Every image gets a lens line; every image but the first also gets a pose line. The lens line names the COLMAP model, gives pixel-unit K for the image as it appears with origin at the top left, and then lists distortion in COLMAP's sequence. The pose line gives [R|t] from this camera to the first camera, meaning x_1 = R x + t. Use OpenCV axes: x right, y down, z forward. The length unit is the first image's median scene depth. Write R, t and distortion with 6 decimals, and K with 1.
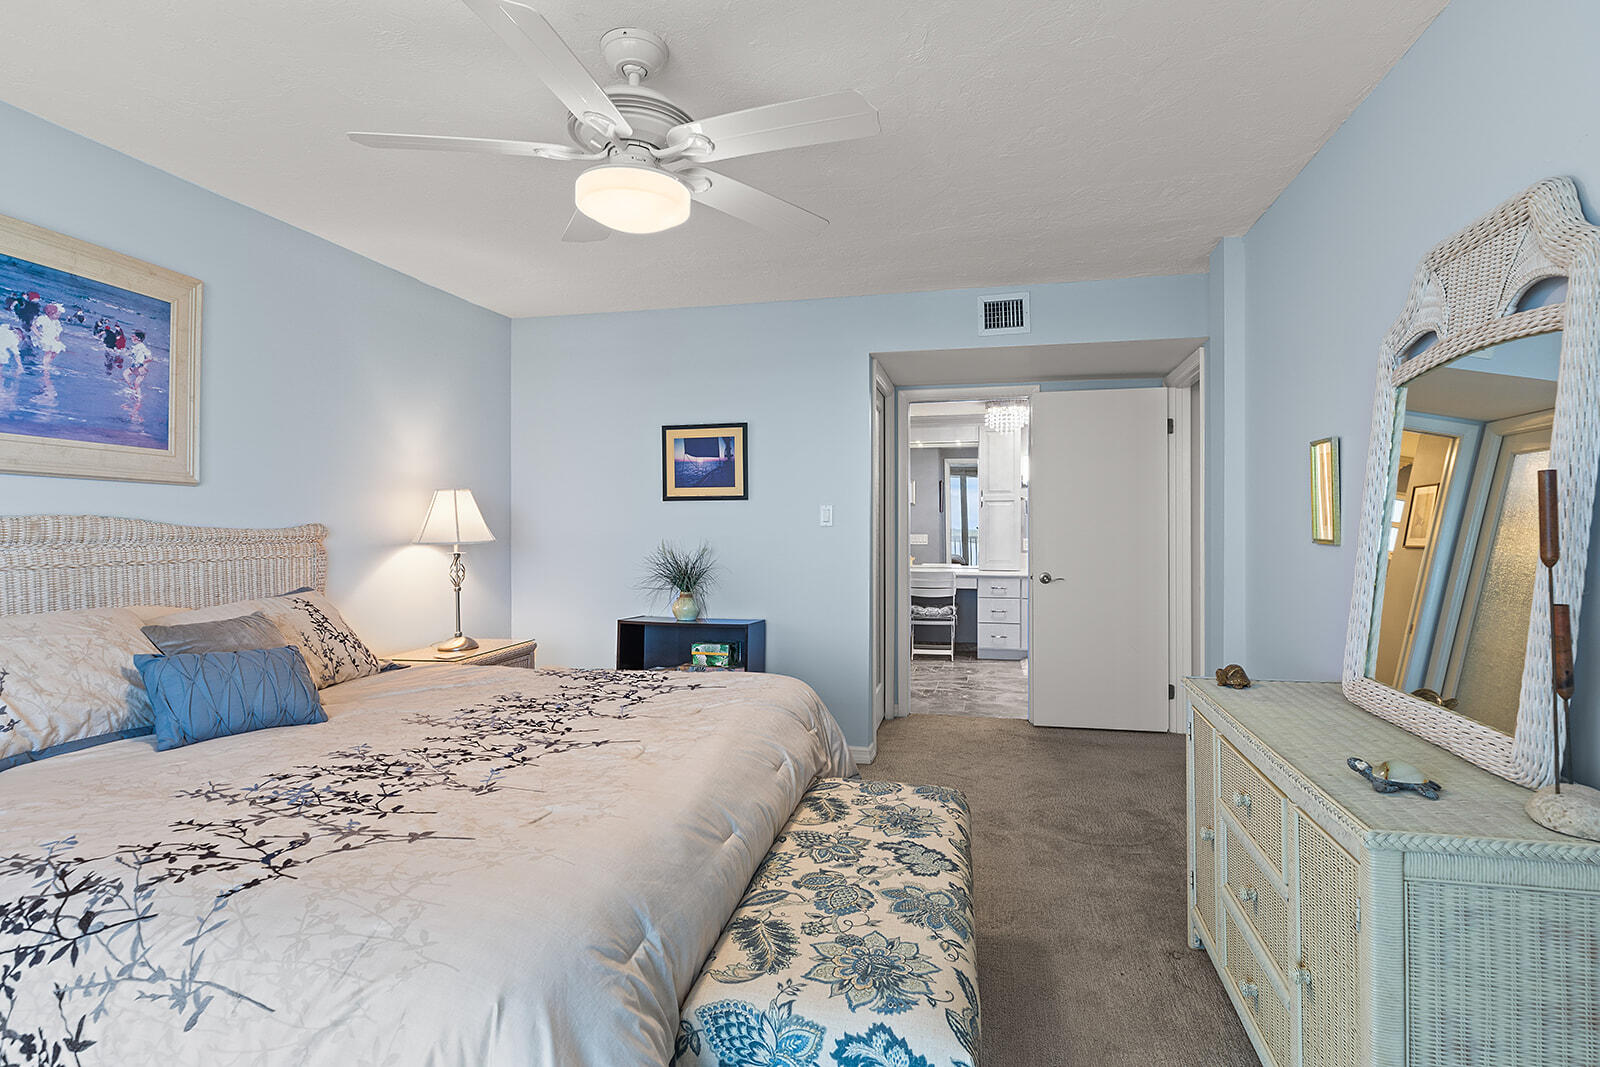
lens RADIAL K [[804.1, 0, 801.8], [0, 804.1, 511.3], [0, 0, 1]] dist [0.000455, 0.000107]
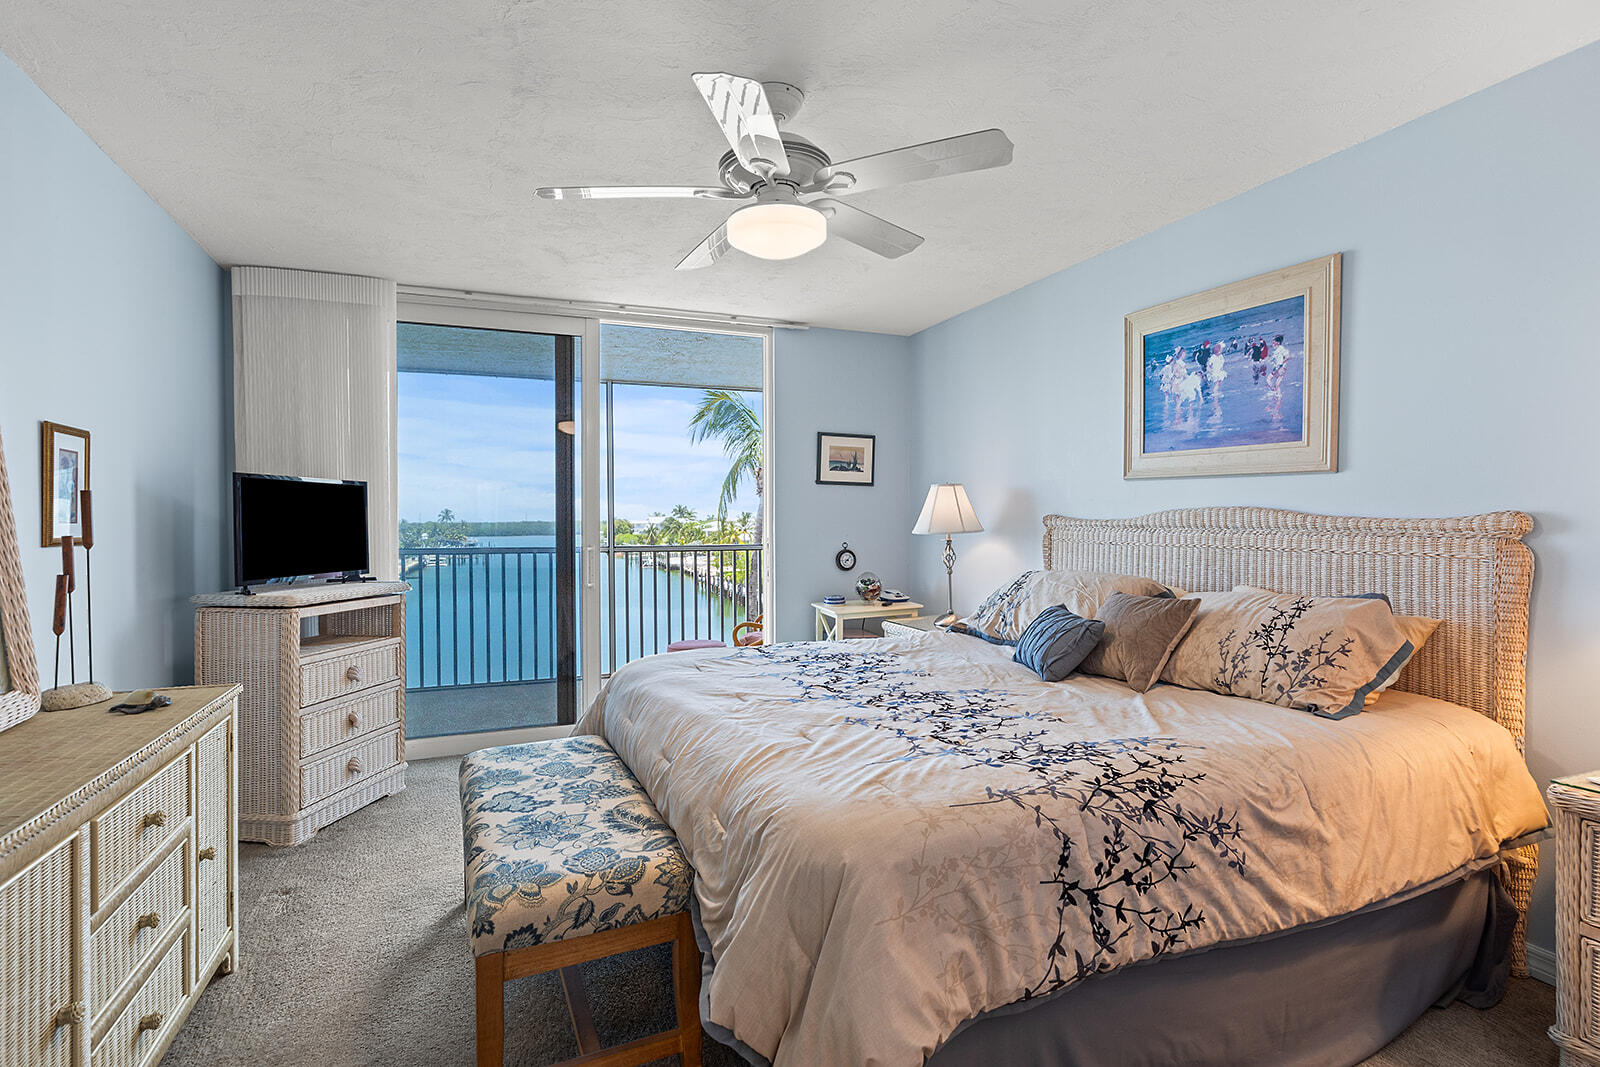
lens RADIAL K [[789.3, 0, 808.7], [0, 789.3, 527.4], [0, 0, 1]] dist [-0.002936, 0.000889]
pose [[-0.810881, 0.014549, -0.585030, 0.353298], [0.018104, 0.999836, -0.000228, 0.026031], [0.584931, -0.010776, -0.811011, 1.670853]]
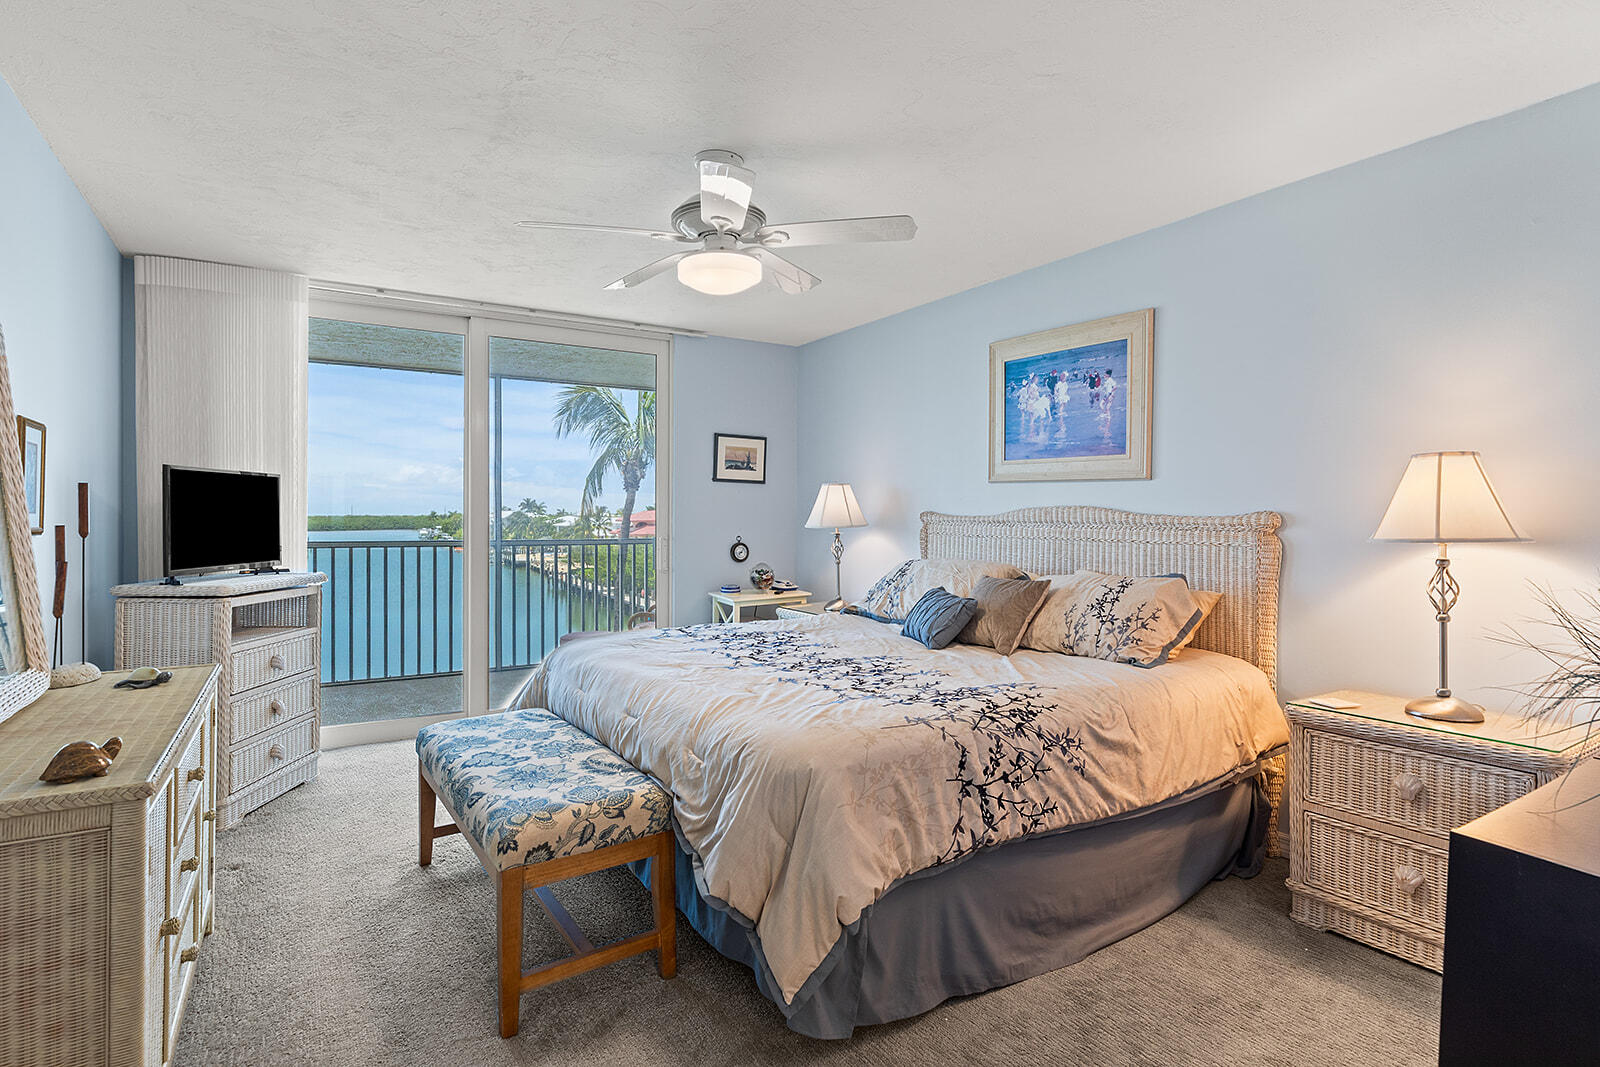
lens RADIAL K [[804.1, 0, 801.8], [0, 804.1, 511.3], [0, 0, 1]] dist [0.000455, 0.000107]
pose [[-0.700473, 0.001179, -0.713678, 0.567822], [0.013727, 0.999836, -0.011821, 0.026722], [0.713547, -0.018077, -0.700374, 1.769300]]
